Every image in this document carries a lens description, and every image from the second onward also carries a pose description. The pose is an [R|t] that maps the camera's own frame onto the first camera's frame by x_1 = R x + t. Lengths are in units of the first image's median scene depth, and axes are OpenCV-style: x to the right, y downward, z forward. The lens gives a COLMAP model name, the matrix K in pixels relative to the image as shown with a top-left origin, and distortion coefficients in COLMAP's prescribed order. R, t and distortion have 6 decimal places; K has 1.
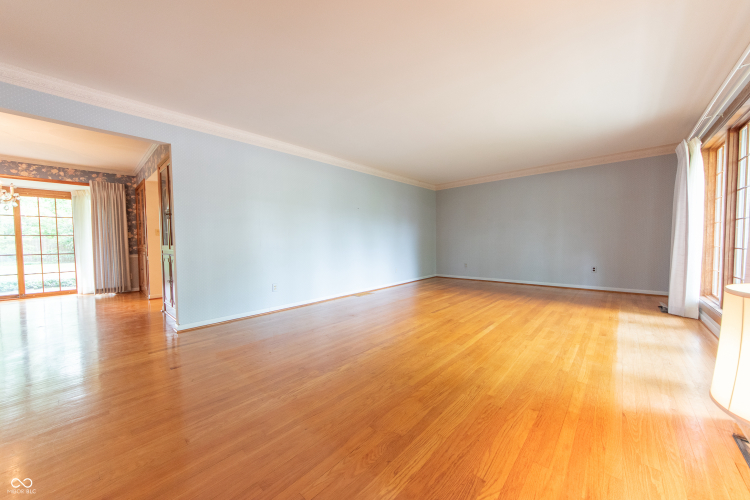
lens RADIAL K [[271.2, 0, 374.8], [0, 271.2, 249.7], [0, 0, 1]] dist [0.001330, 0.000859]
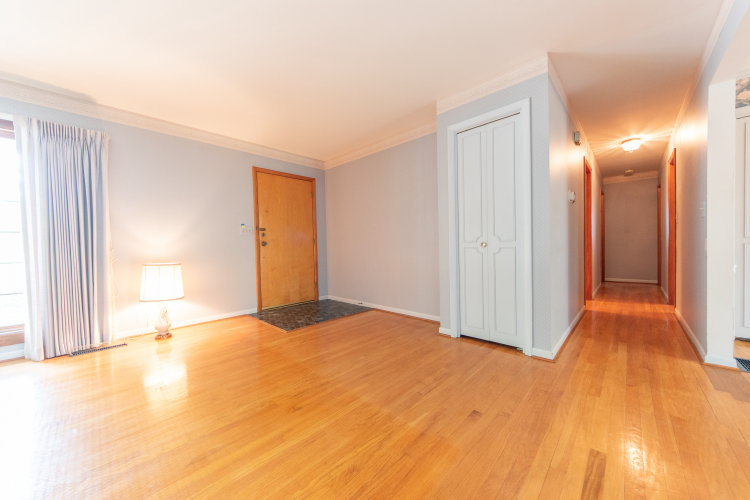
lens RADIAL K [[271.2, 0, 376.9], [0, 271.2, 252.5], [0, 0, 1]] dist [0.001330, 0.000859]
pose [[-0.998912, 0.036758, 0.028713, -0.211527], [0.038332, 0.997675, 0.056346, -0.009714], [-0.026575, 0.057385, -0.997998, 0.682554]]
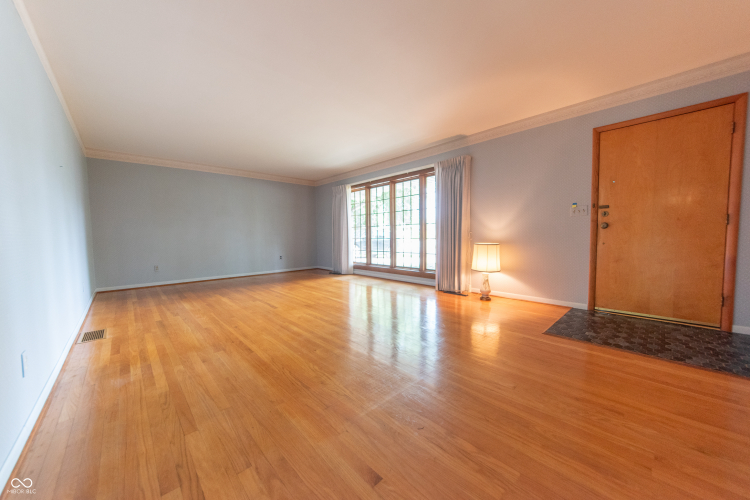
lens RADIAL K [[271.2, 0, 377.8], [0, 271.2, 252.6], [0, 0, 1]] dist [0.001330, 0.000859]
pose [[0.085063, -0.050794, 0.995080, -0.488949], [0.044589, 0.997893, 0.047126, 0.004662], [-0.995377, 0.040361, 0.087149, 0.379475]]
